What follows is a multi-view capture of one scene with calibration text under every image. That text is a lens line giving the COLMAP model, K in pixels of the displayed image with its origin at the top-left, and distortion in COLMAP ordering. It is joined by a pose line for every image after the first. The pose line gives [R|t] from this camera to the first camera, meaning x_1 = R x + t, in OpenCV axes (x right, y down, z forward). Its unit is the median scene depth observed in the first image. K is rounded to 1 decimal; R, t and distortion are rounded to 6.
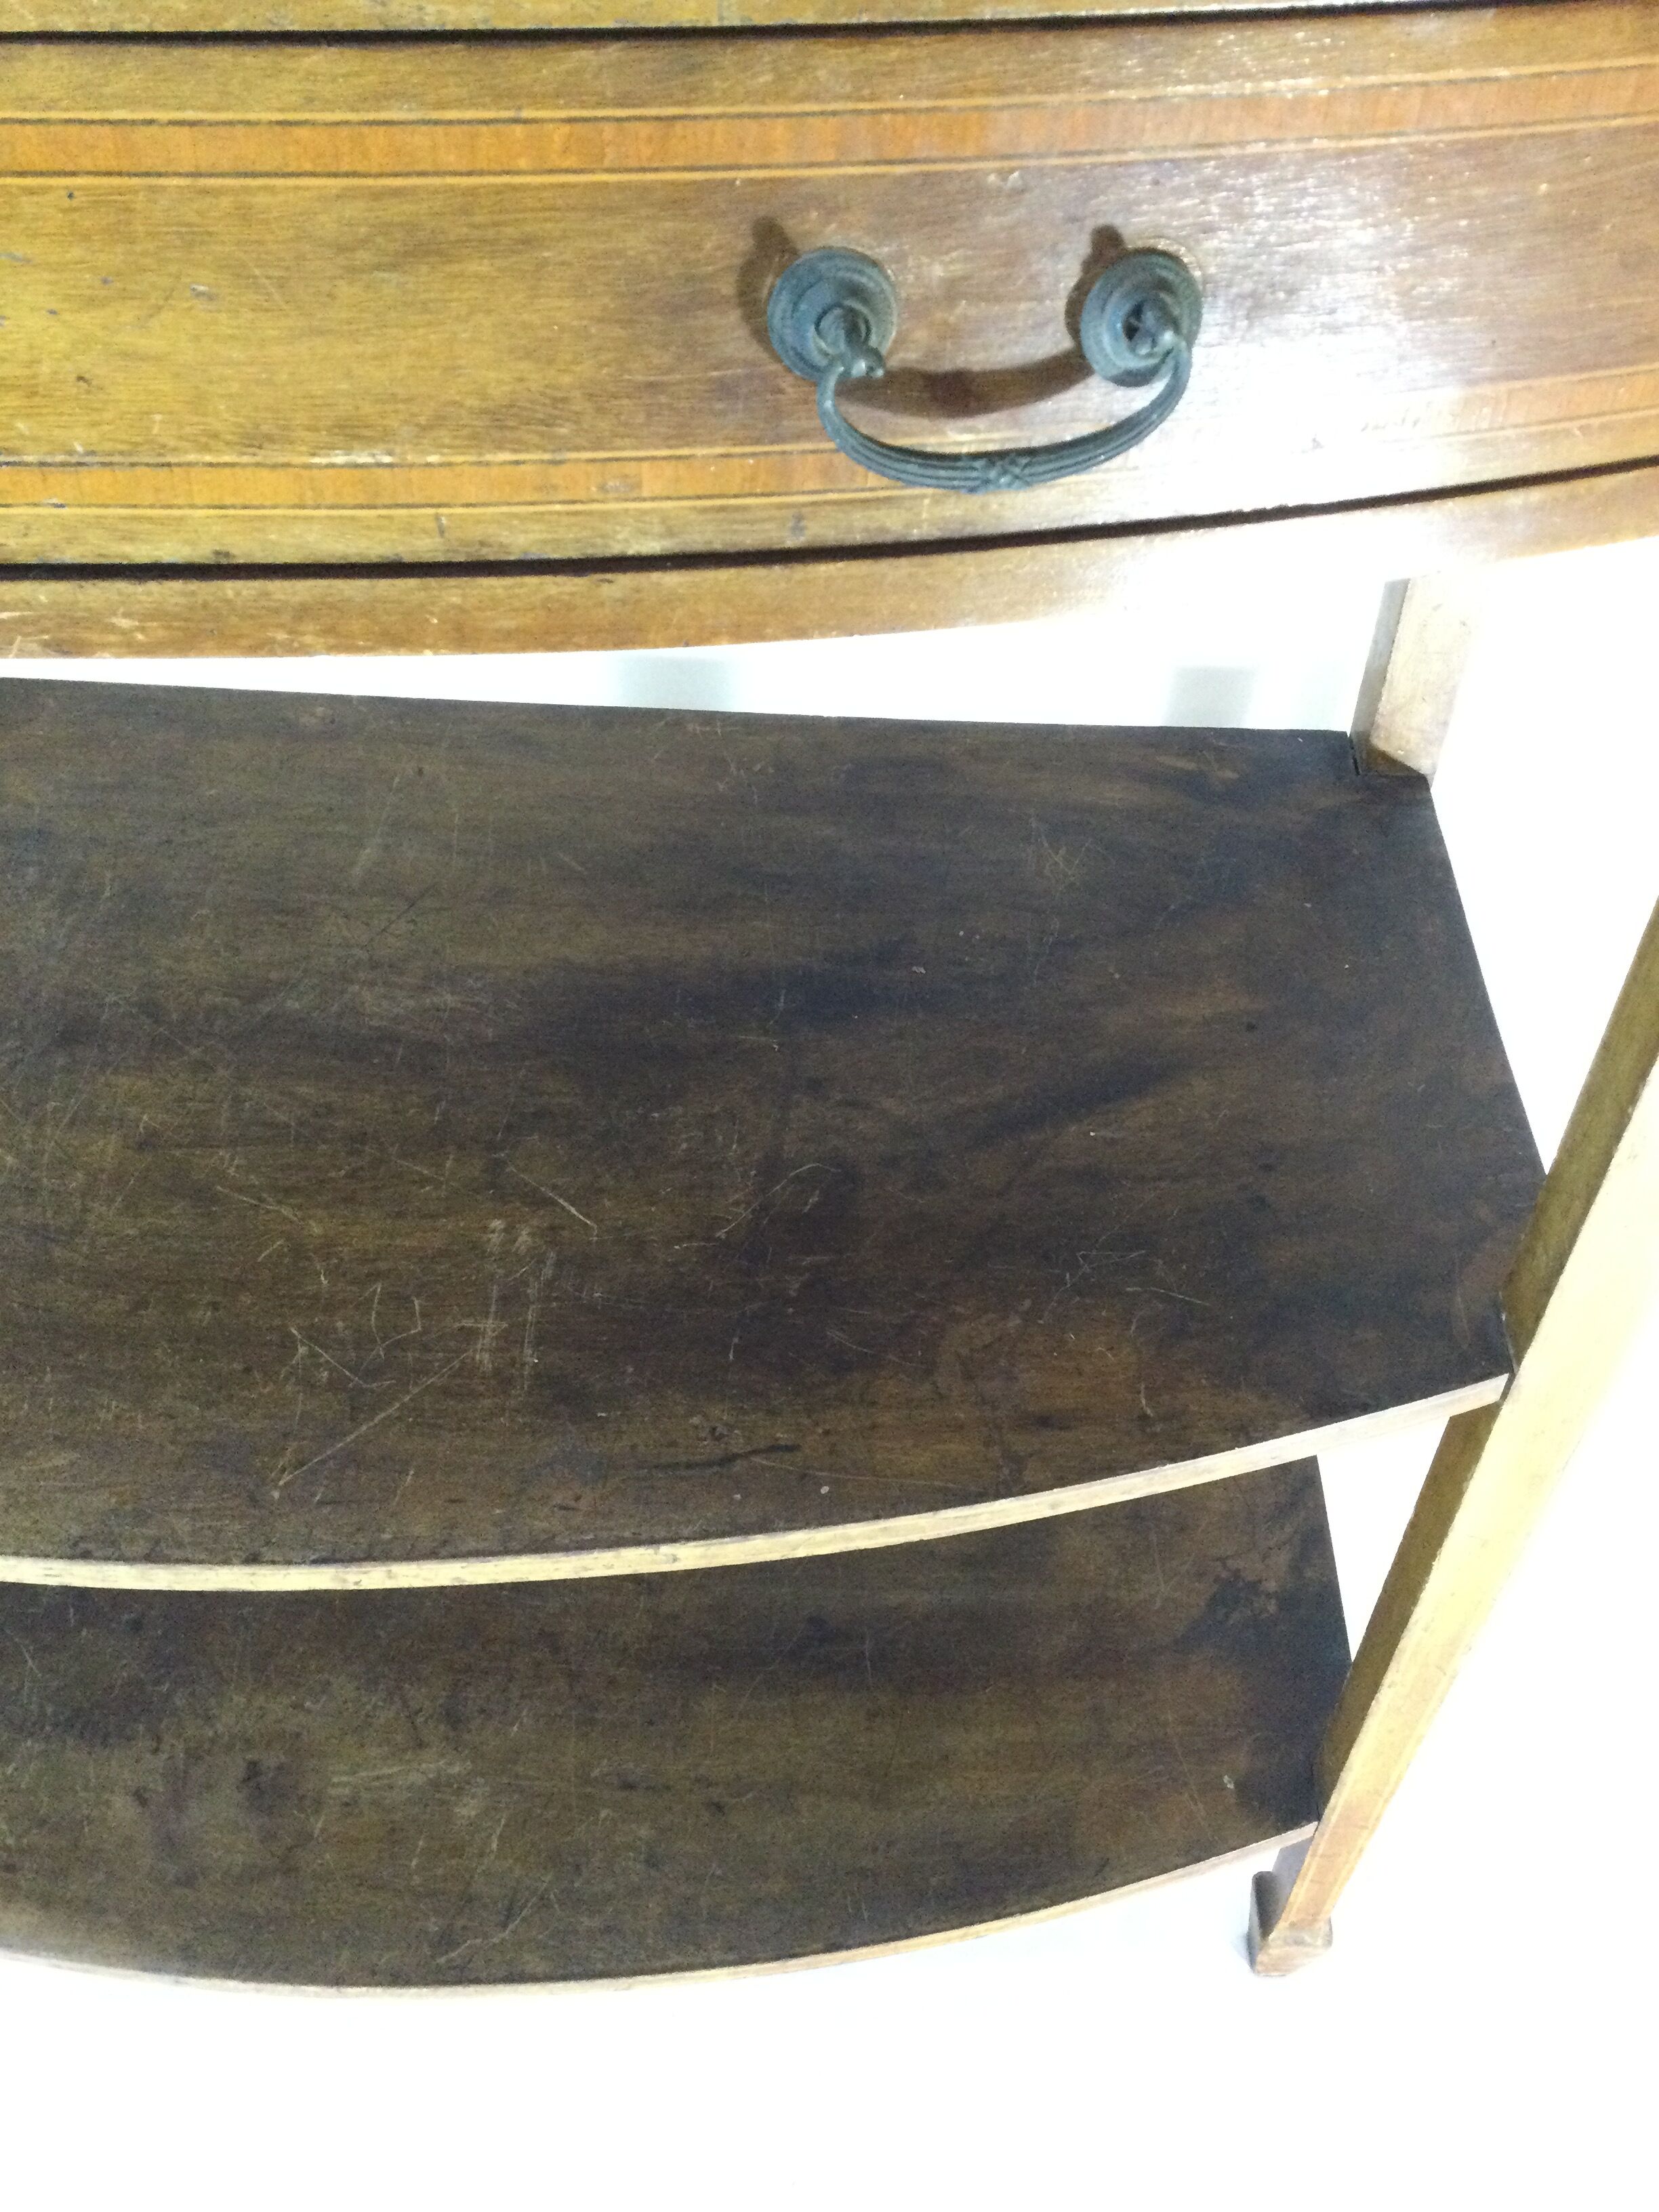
lens RADIAL K [[1992.9, 0, 838.3], [0, 1992.9, 1102.4], [0, 0, 1]] dist [0.144142, -0.289988]
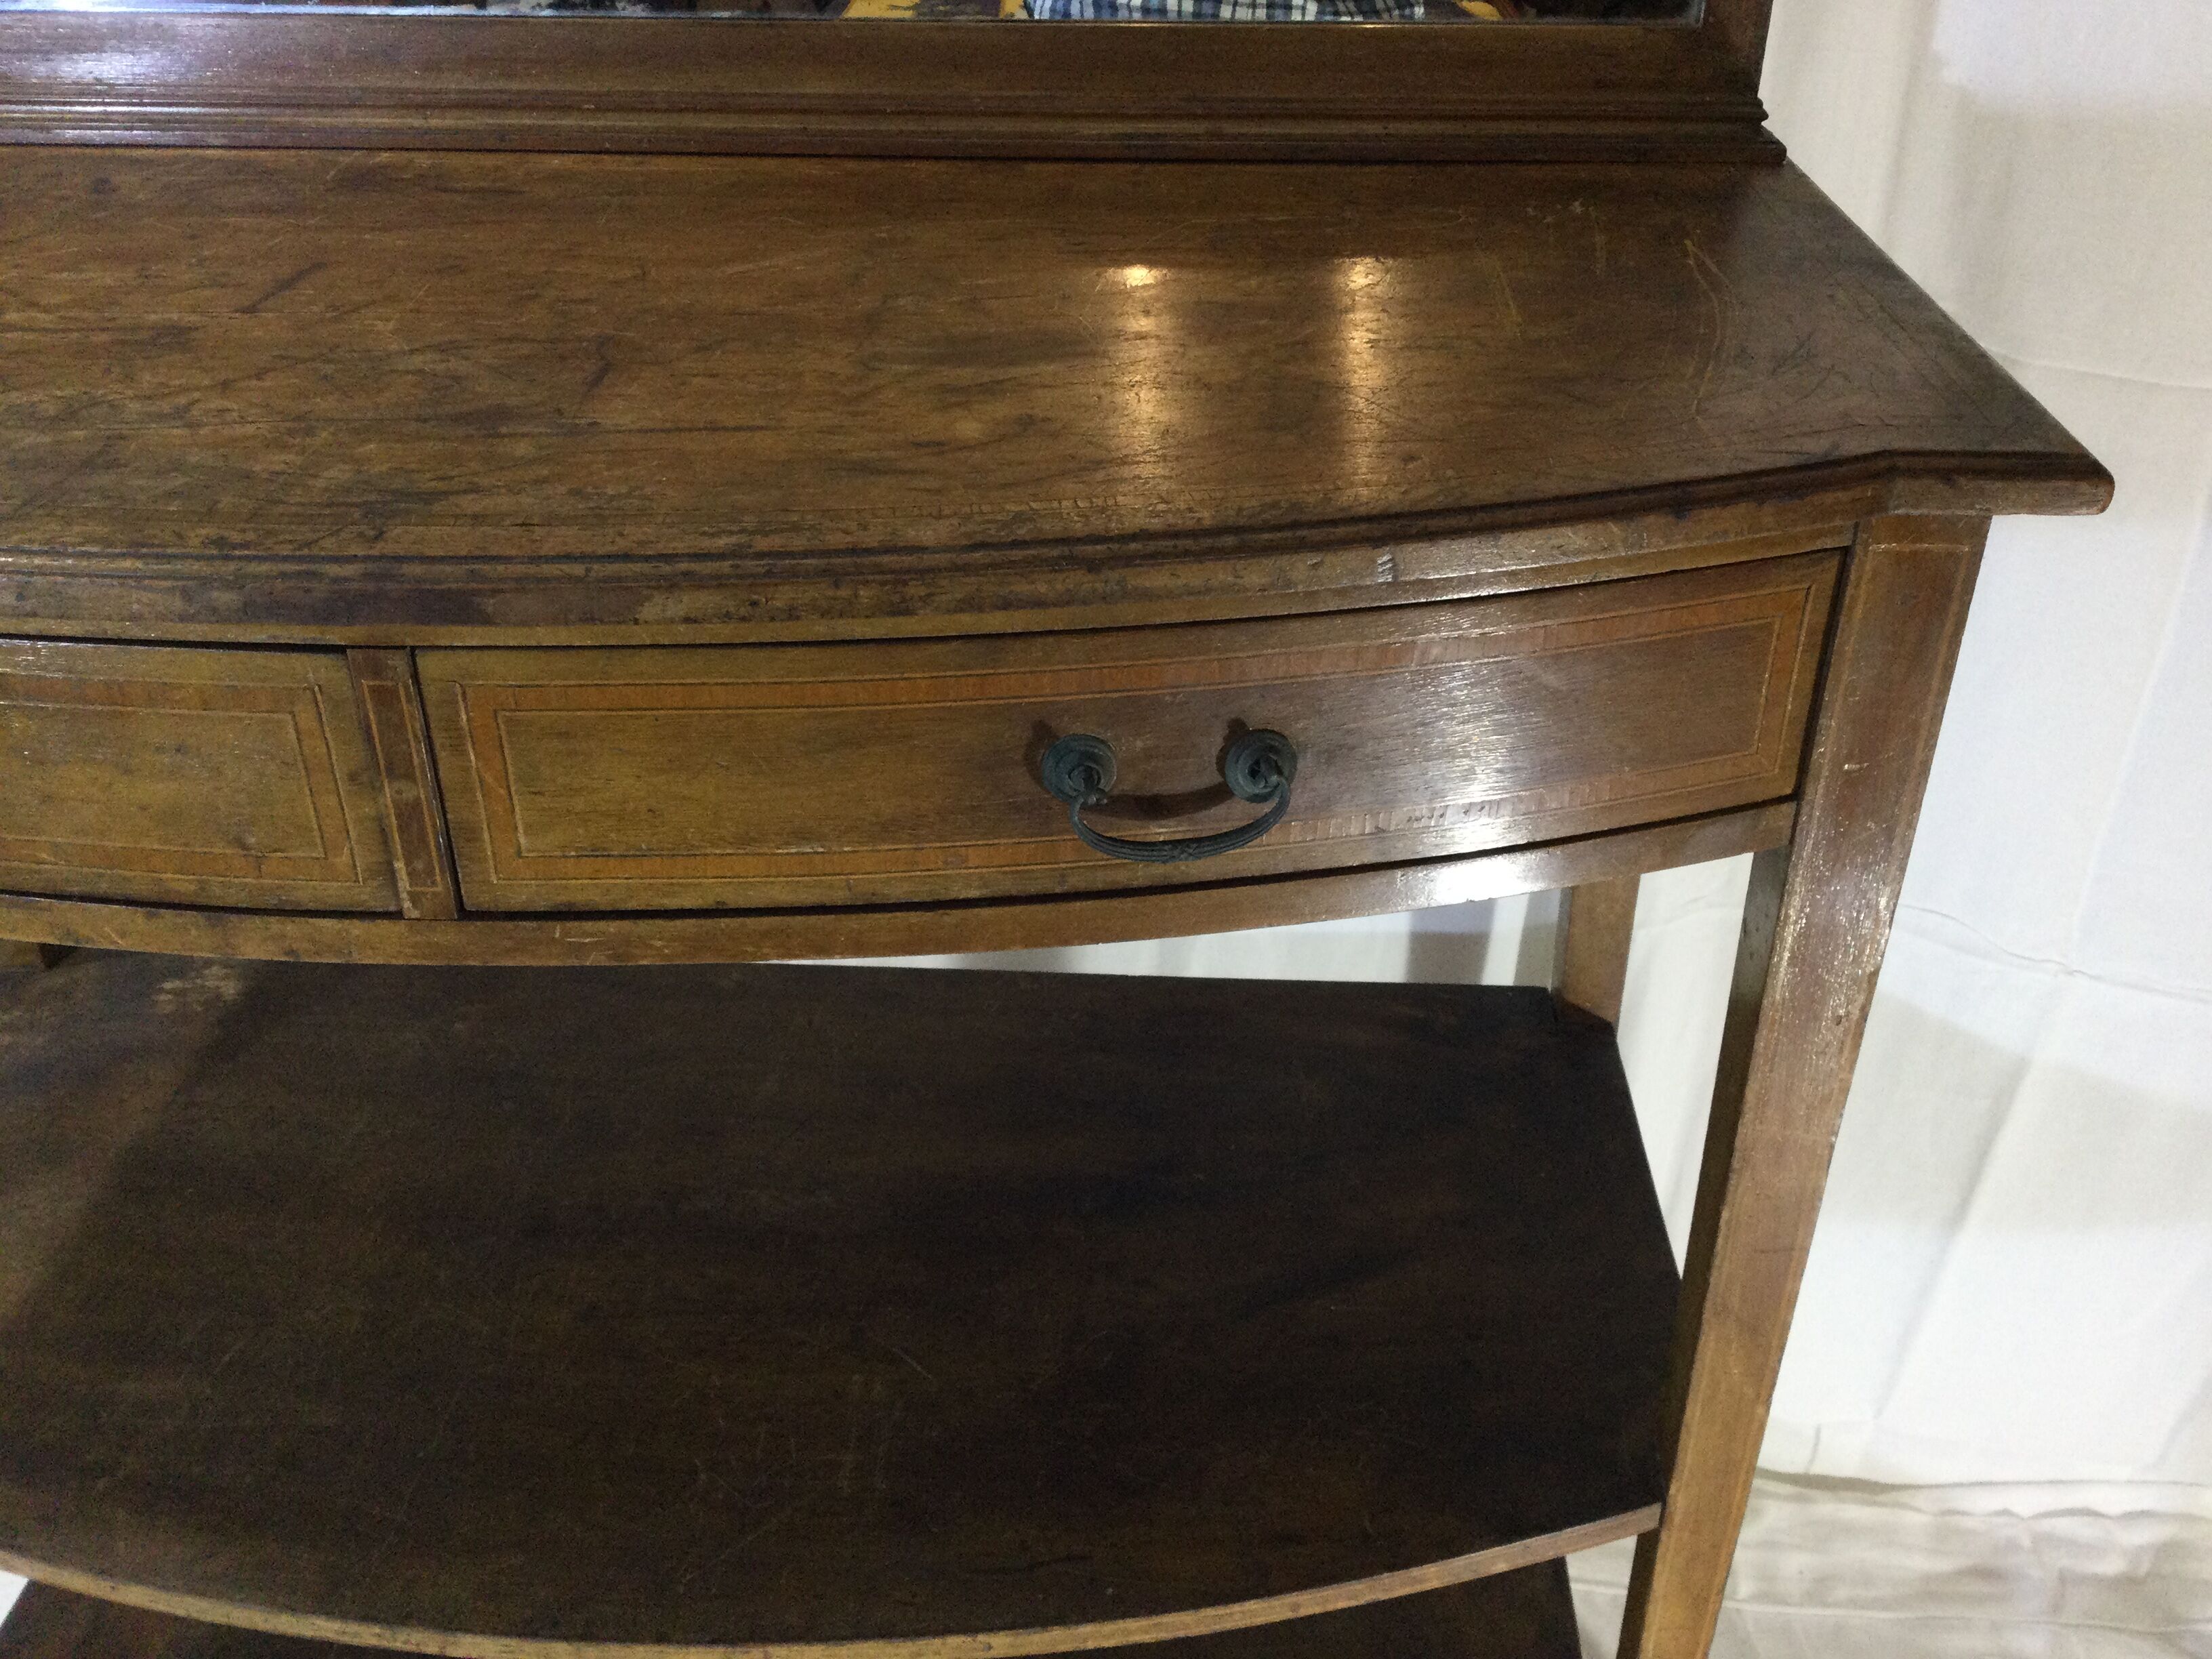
lens RADIAL K [[2000.7, 0, 1103.8], [0, 2000.7, 820.0], [0, 0, 1]] dist [0.139529, -0.279218]
pose [[0.998904, -0.009602, -0.045820, 0.050843], [-0.002420, 0.966842, -0.255363, 0.048960], [0.046752, 0.255194, 0.965759, -0.341901]]
